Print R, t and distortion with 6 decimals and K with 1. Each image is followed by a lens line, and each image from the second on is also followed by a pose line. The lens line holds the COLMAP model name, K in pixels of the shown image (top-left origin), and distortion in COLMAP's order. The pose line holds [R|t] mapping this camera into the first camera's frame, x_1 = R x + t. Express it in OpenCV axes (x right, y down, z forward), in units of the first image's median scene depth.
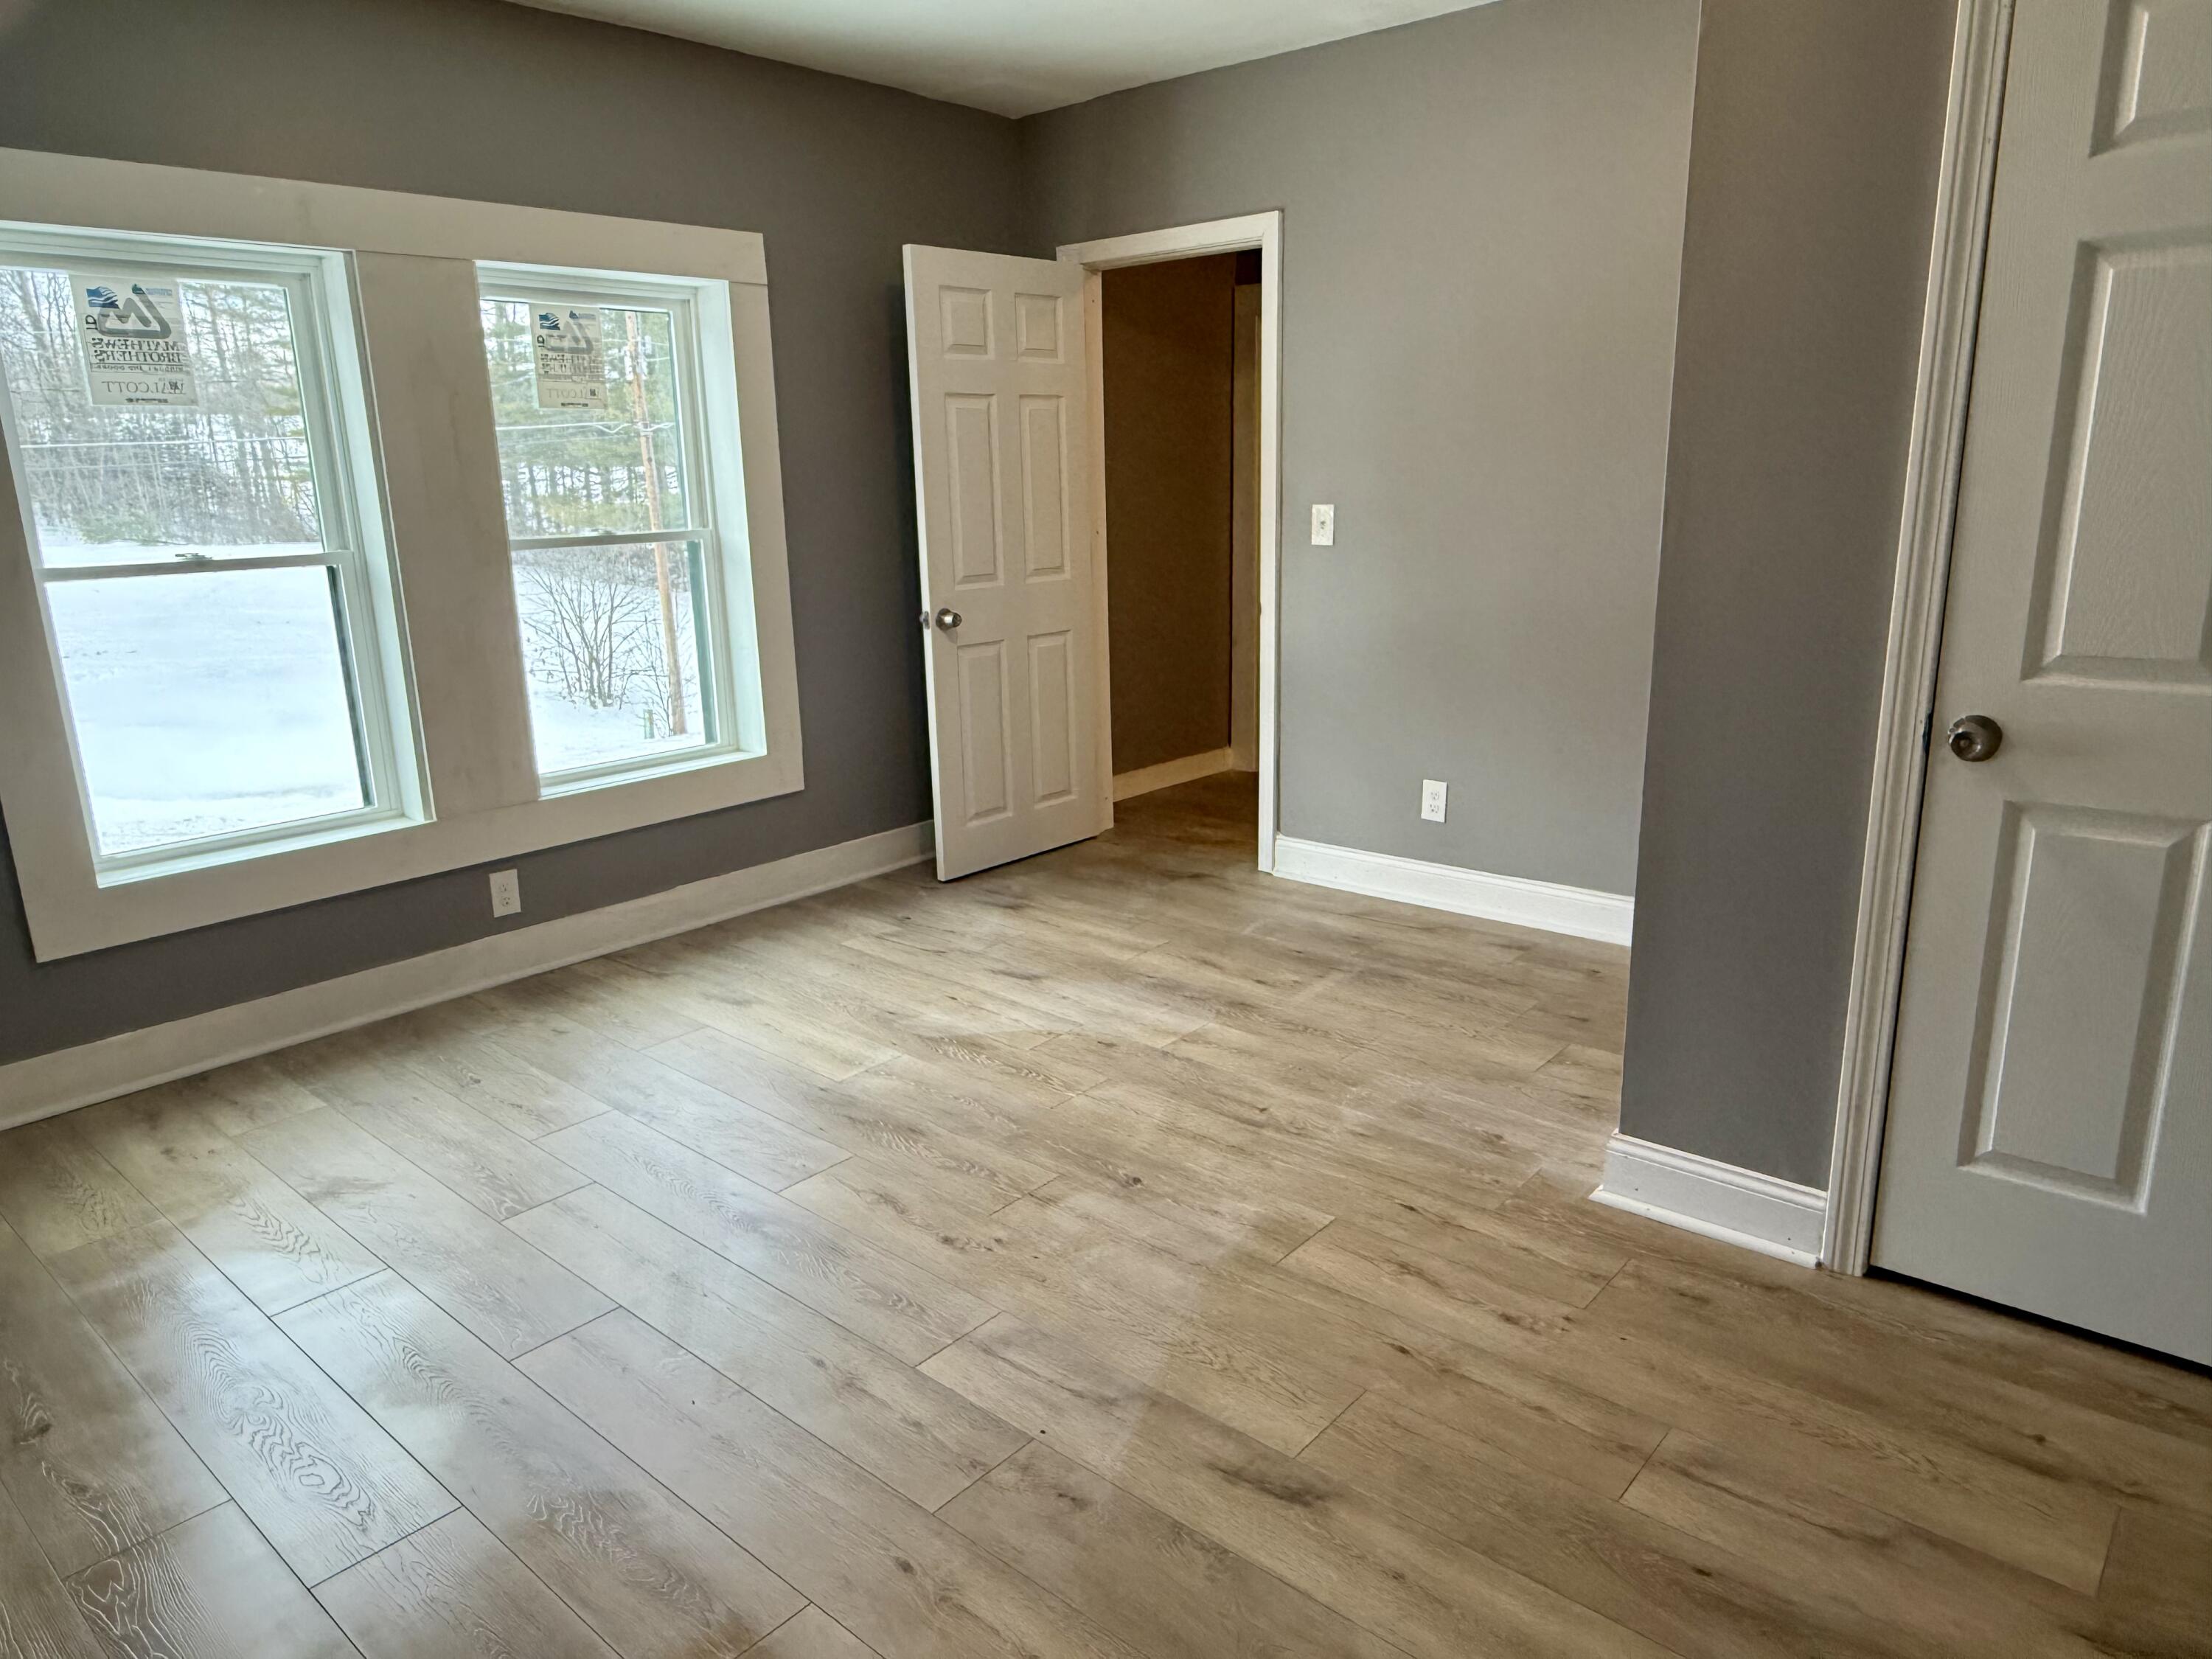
lens RADIAL K [[1444.2, 0, 1098.1], [0, 1444.2, 833.7], [0, 0, 1]] dist [0.003169, 0.001091]
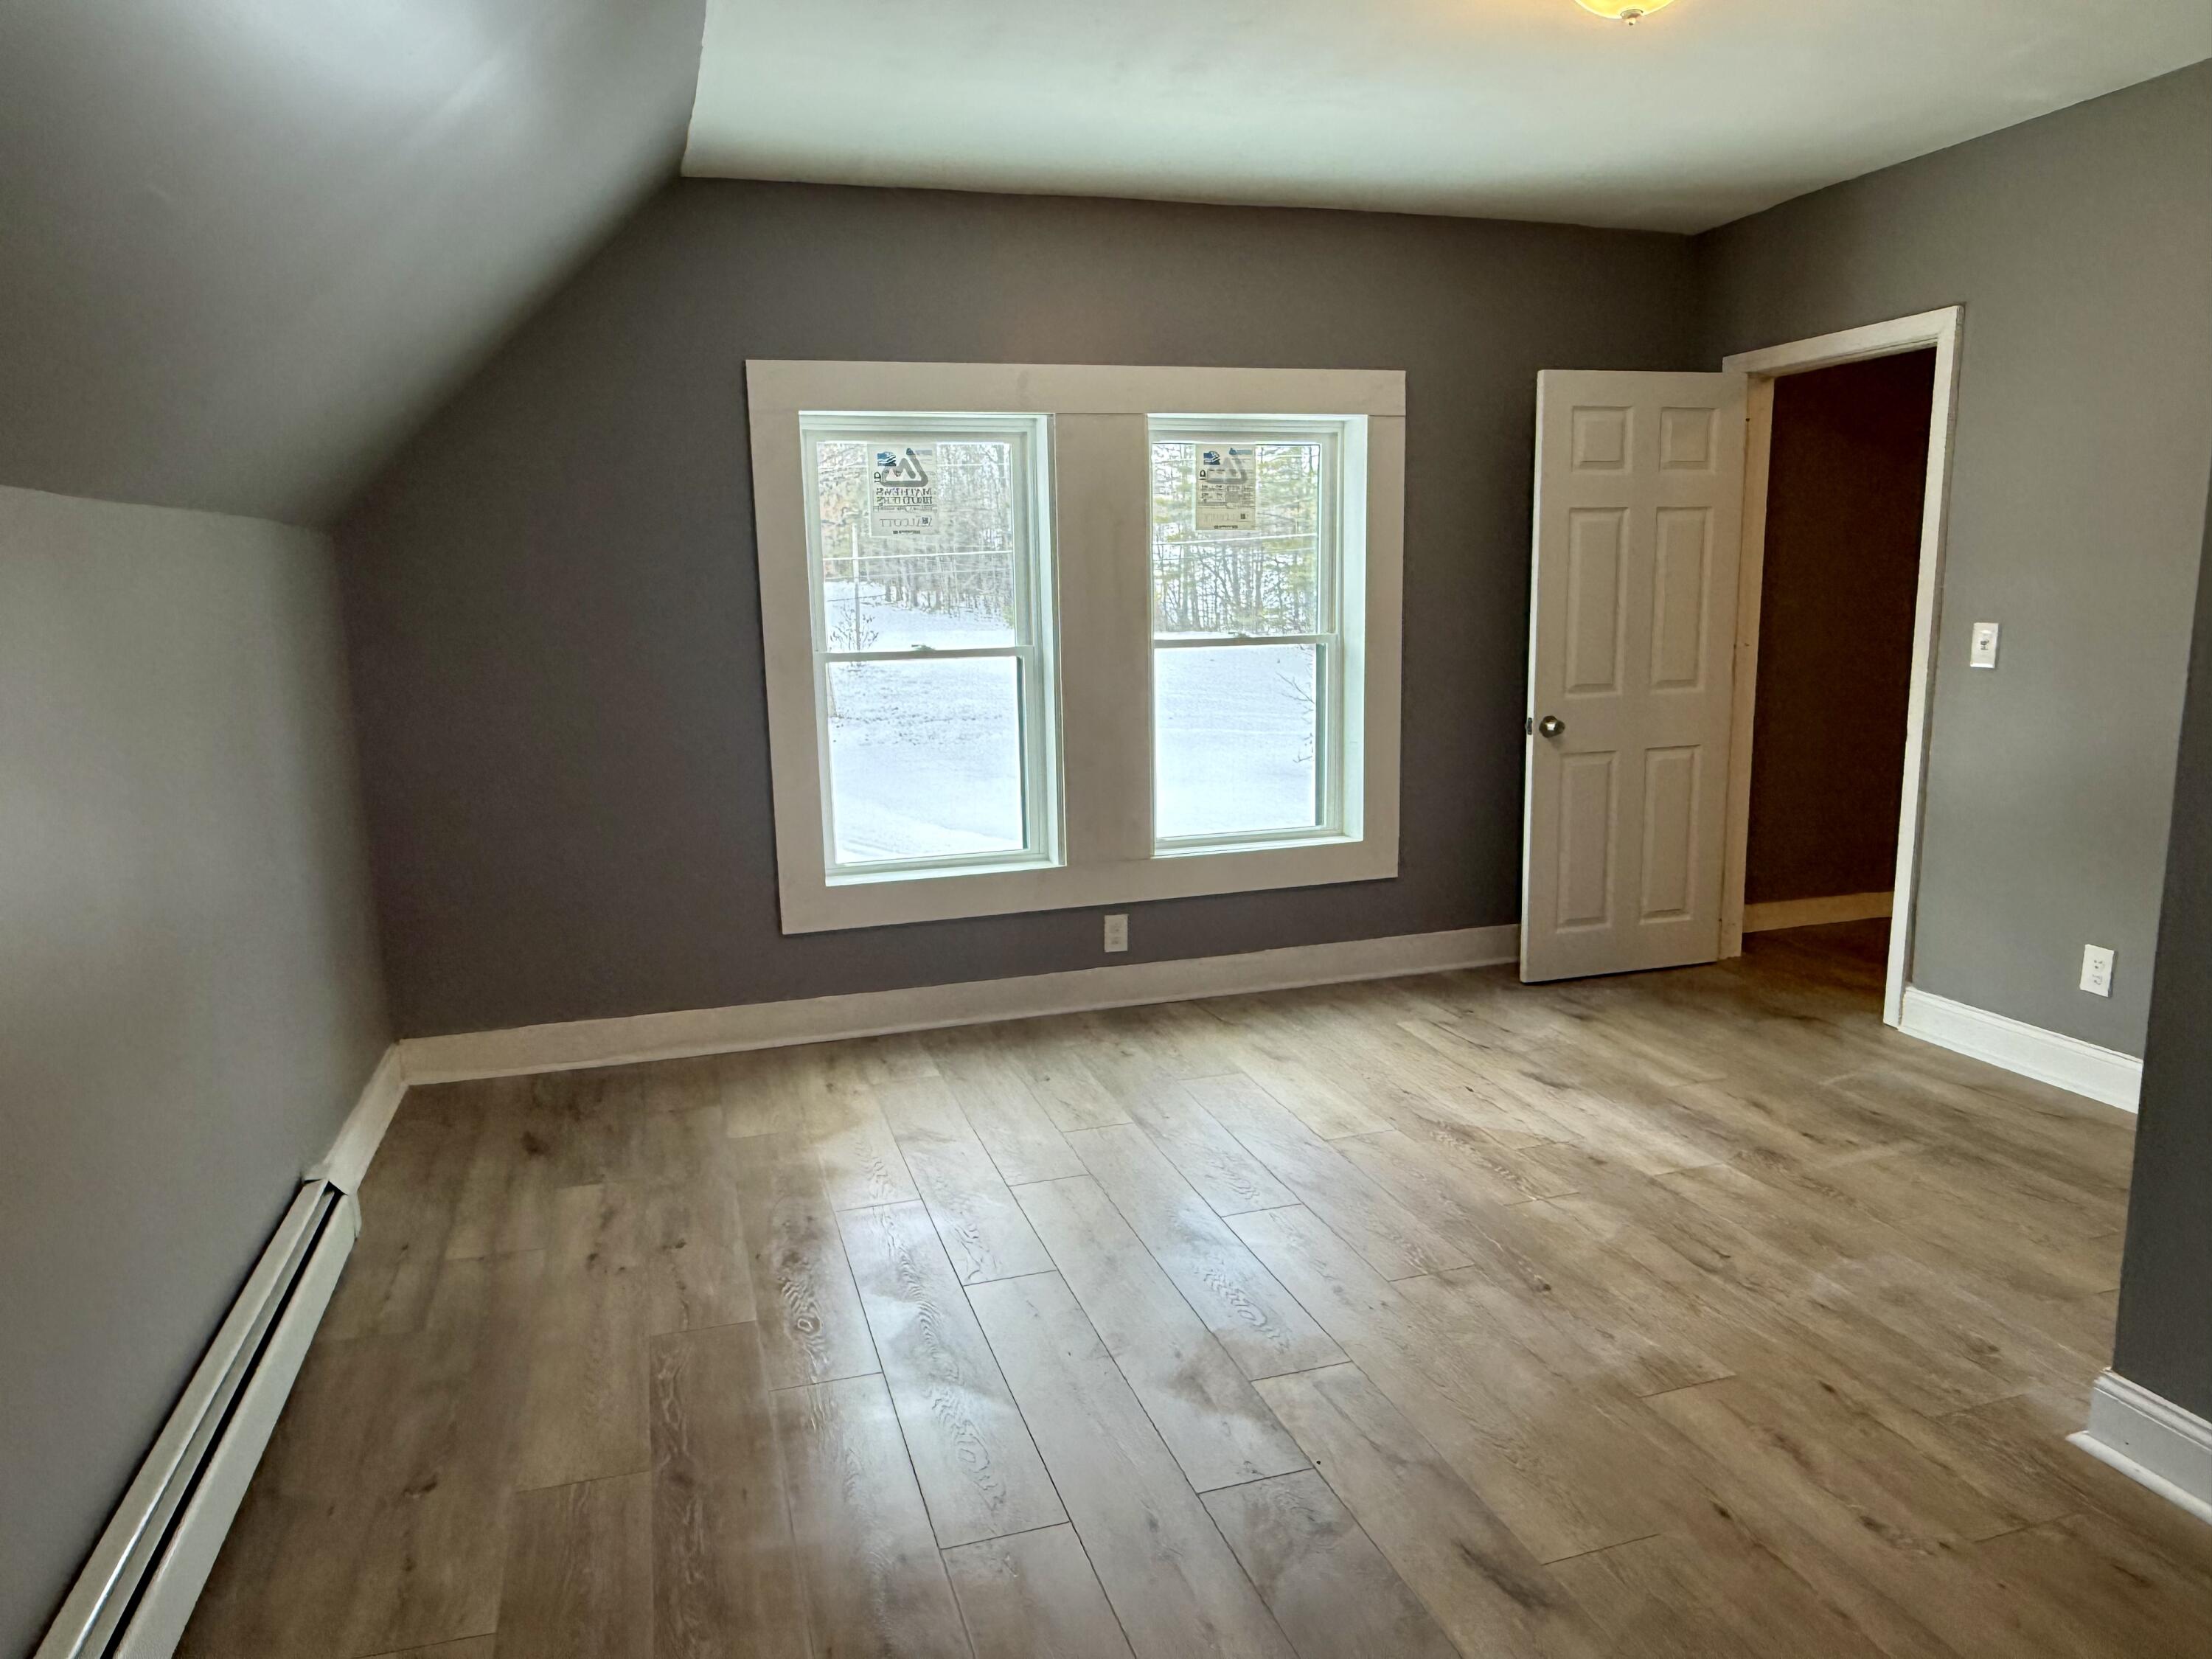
lens RADIAL K [[1444.2, 0, 1098.3], [0, 1444.2, 832.5], [0, 0, 1]] dist [0.003169, 0.001091]
pose [[0.855625, 0.093820, -0.509022, 0.188306], [-0.127605, 0.991316, -0.031781, -0.001402], [0.501619, 0.092147, 0.860167, -0.038875]]
